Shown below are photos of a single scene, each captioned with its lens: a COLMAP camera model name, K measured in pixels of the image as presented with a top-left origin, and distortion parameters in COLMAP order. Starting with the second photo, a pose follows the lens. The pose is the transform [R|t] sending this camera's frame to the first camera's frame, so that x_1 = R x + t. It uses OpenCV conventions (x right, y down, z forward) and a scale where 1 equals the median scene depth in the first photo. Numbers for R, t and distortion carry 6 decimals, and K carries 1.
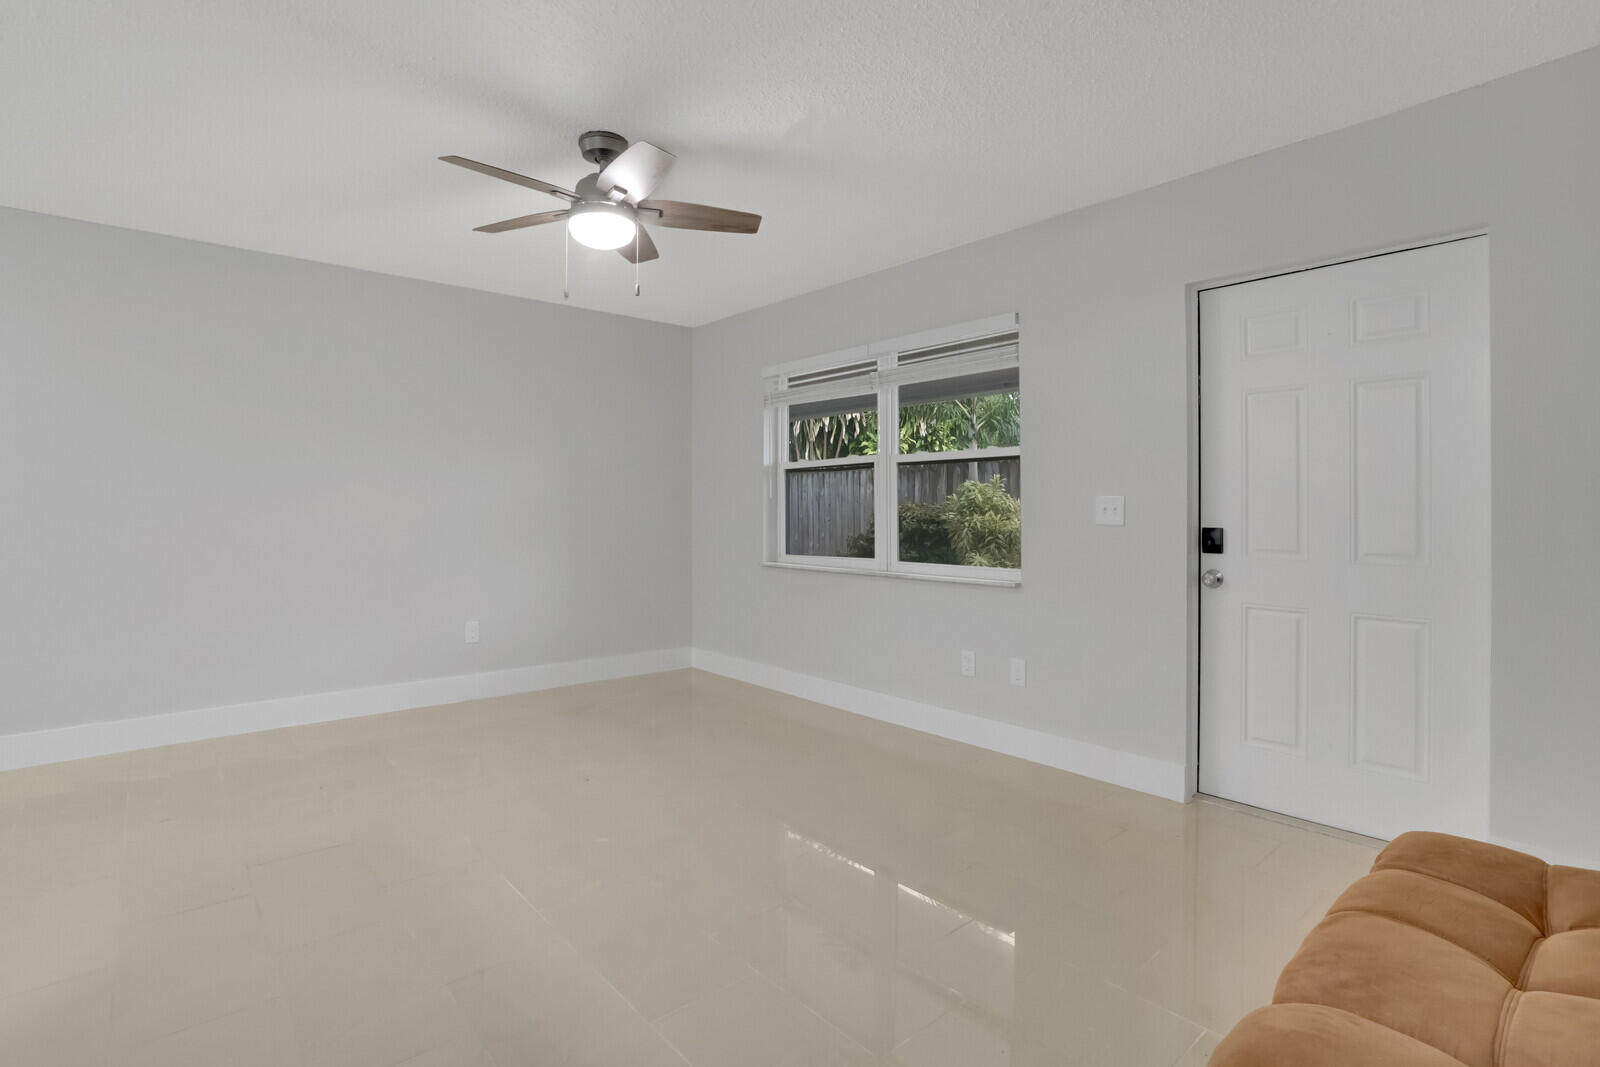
lens RADIAL K [[777.0, 0, 791.3], [0, 777.0, 523.5], [0, 0, 1]] dist [-0.058766, 0.022637]
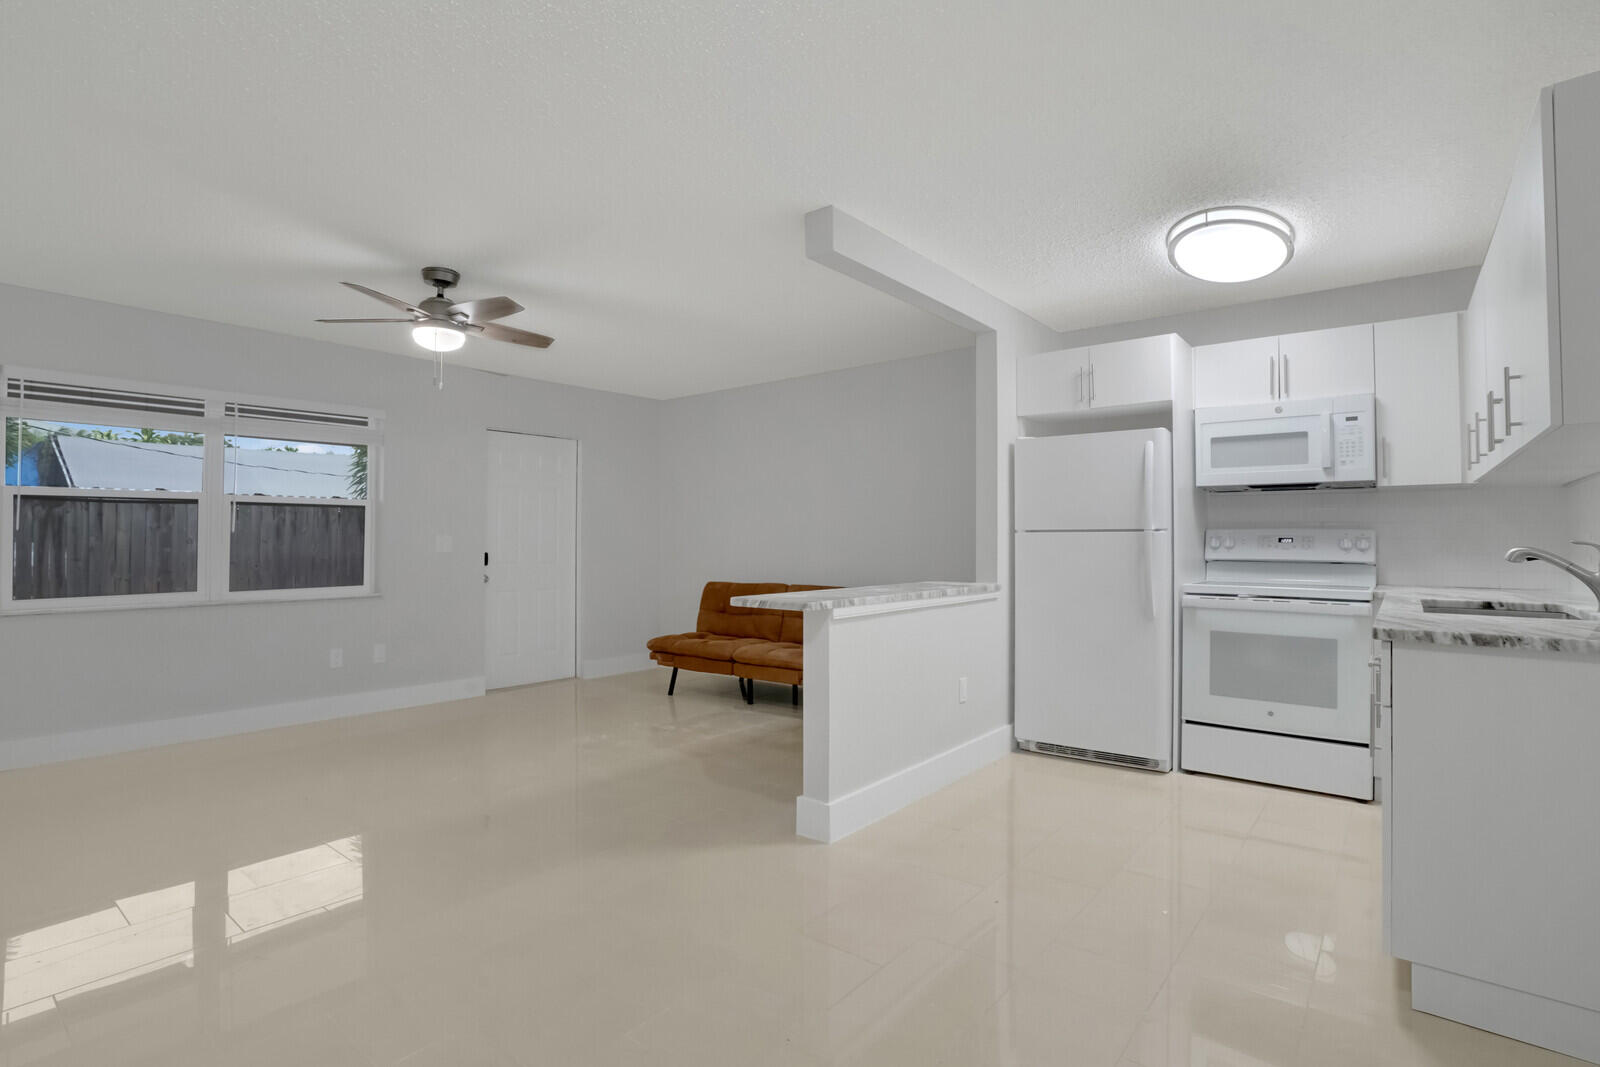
lens RADIAL K [[777.0, 0, 791.3], [0, 777.0, 523.5], [0, 0, 1]] dist [-0.058766, 0.022637]
pose [[-0.182698, 0.031630, 0.982660, -1.532548], [0.022644, 0.999353, -0.027958, 0.002628], [-0.982908, 0.017143, -0.183296, 0.584069]]
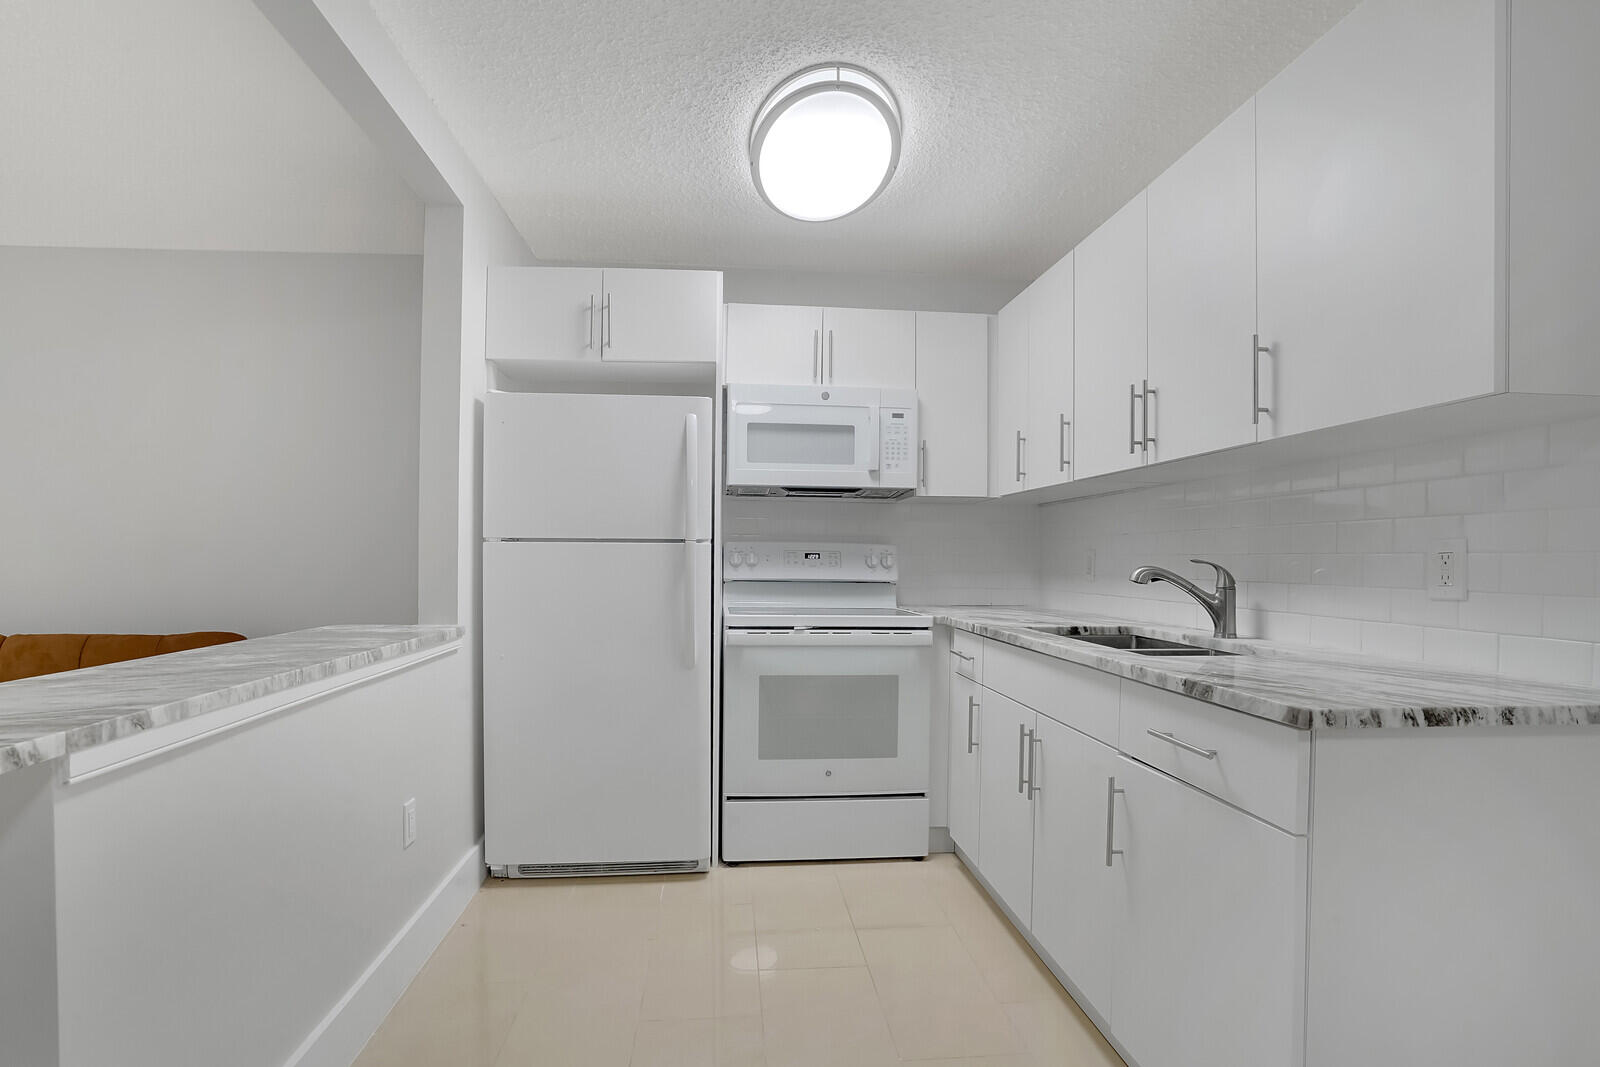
lens RADIAL K [[764.8, 0, 794.2], [0, 764.8, 568.2], [0, 0, 1]] dist [-0.072893, 0.034050]
pose [[-0.820045, -0.004043, 0.572285, -1.016895], [0.014252, 0.999521, 0.027484, 0.000876], [-0.572121, 0.030694, -0.819594, 0.433612]]
